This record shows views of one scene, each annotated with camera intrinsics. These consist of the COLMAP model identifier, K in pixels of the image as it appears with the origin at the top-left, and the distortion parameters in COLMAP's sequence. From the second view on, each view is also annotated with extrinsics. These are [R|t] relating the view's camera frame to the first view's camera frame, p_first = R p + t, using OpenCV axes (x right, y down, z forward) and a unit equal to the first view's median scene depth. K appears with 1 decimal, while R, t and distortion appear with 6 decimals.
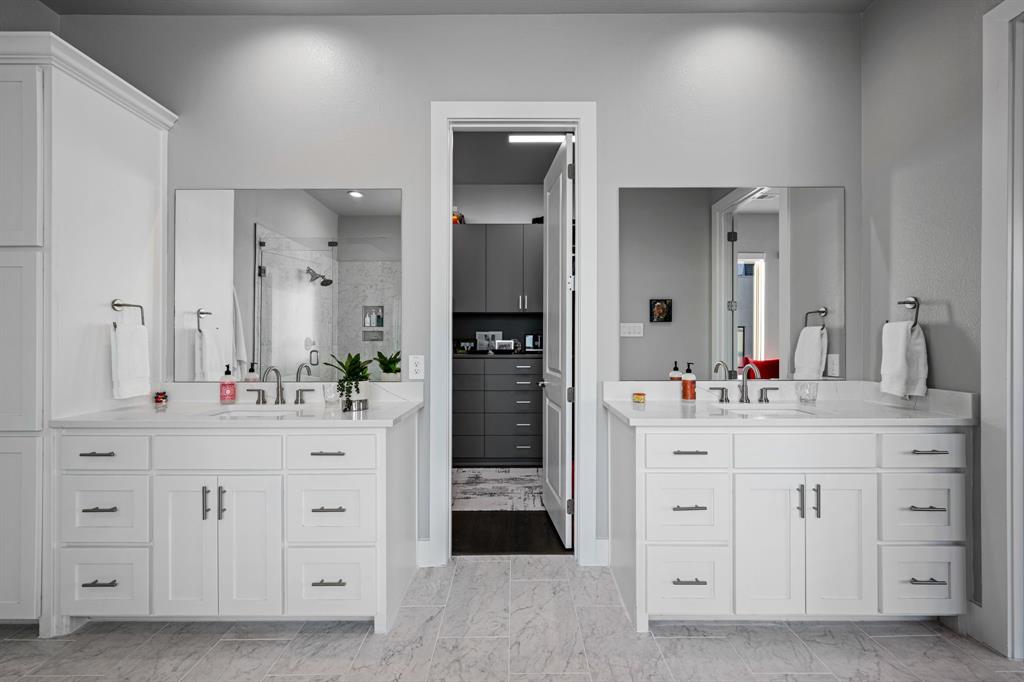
lens RADIAL K [[419.5, 0, 512.0], [0, 419.5, 341.0], [0, 0, 1]] dist [-0.000817, -0.000100]
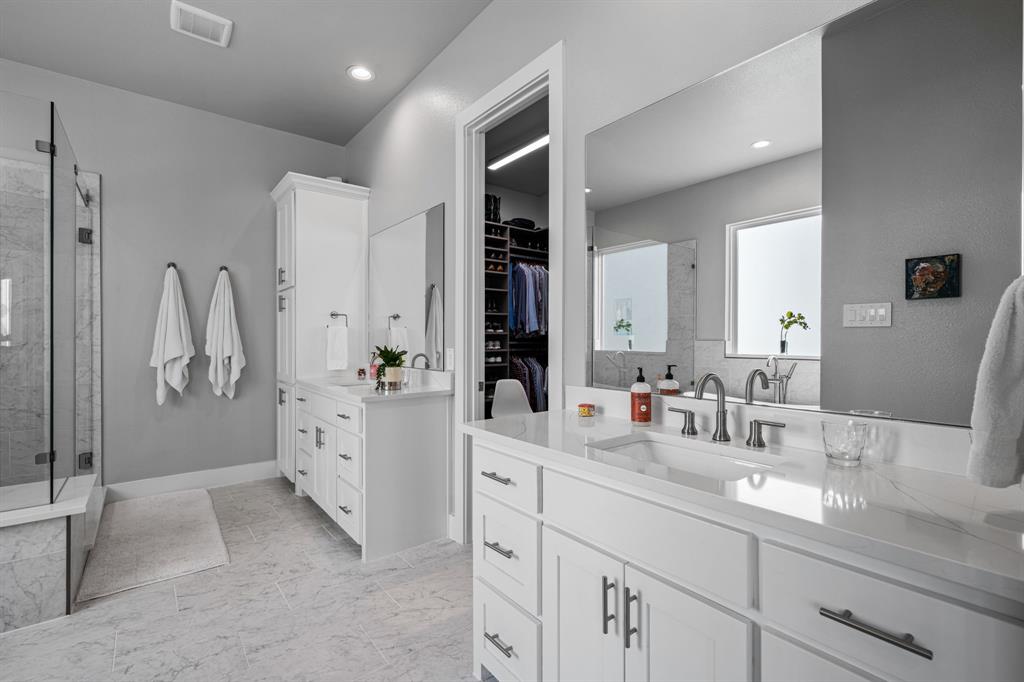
lens RADIAL K [[453.3, 0, 512.0], [0, 453.3, 341.0], [0, 0, 1]] dist [-0.001904, -0.000273]
pose [[0.627360, 0.005607, -0.778709, 0.866185], [0.004022, 0.999937, 0.010441, 0.002456], [0.778719, -0.009682, 0.627298, 0.394614]]
